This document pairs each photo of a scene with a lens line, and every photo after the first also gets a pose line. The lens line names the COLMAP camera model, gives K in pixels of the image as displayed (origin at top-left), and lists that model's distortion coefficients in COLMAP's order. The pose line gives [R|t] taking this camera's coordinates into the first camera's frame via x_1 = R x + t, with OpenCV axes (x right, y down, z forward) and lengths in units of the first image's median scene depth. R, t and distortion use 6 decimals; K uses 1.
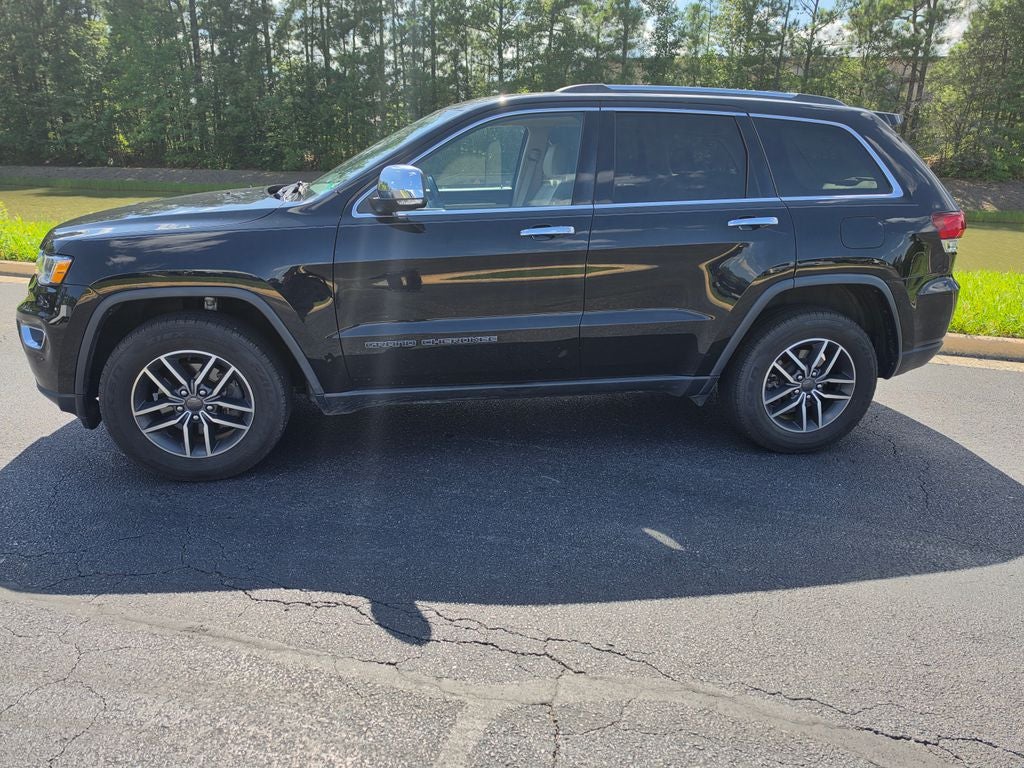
lens RADIAL K [[715.1, 0, 512.0], [0, 715.1, 384.0], [0, 0, 1]] dist [-0.000860, -0.000142]
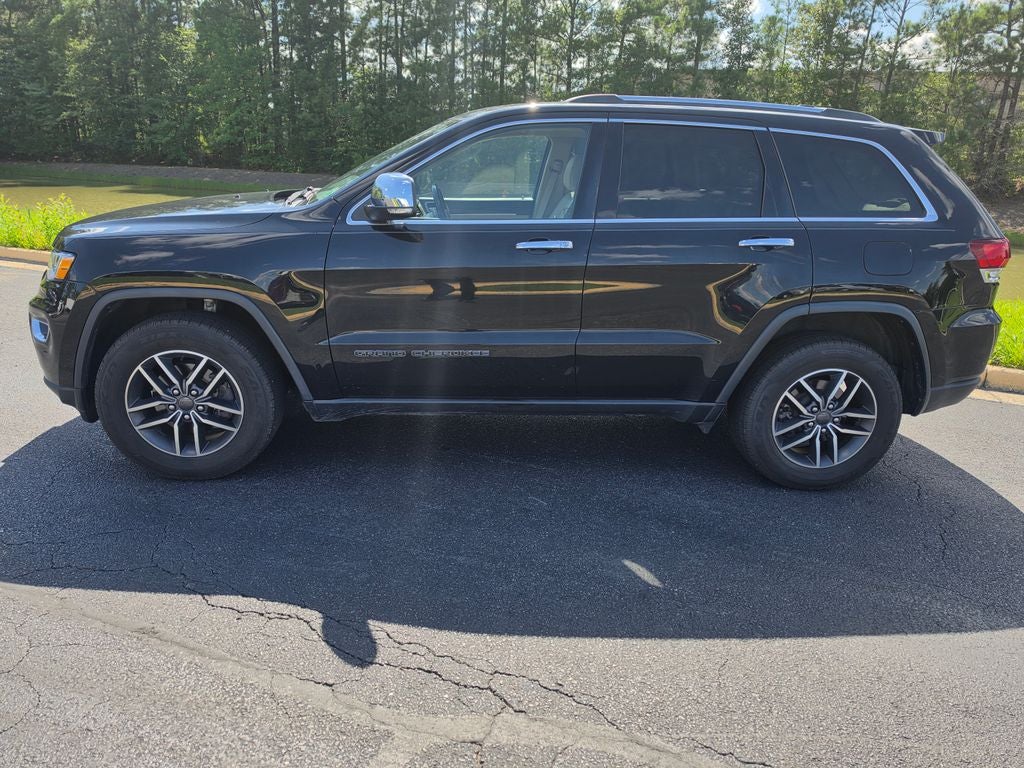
lens RADIAL K [[715.1, 0, 512.0], [0, 715.1, 384.0], [0, 0, 1]] dist [-0.000860, -0.000142]
pose [[0.994732, 0.051986, -0.088353, 0.097536], [-0.052998, 0.998553, -0.009136, -0.014108], [0.087750, 0.013771, 0.996047, 0.032407]]
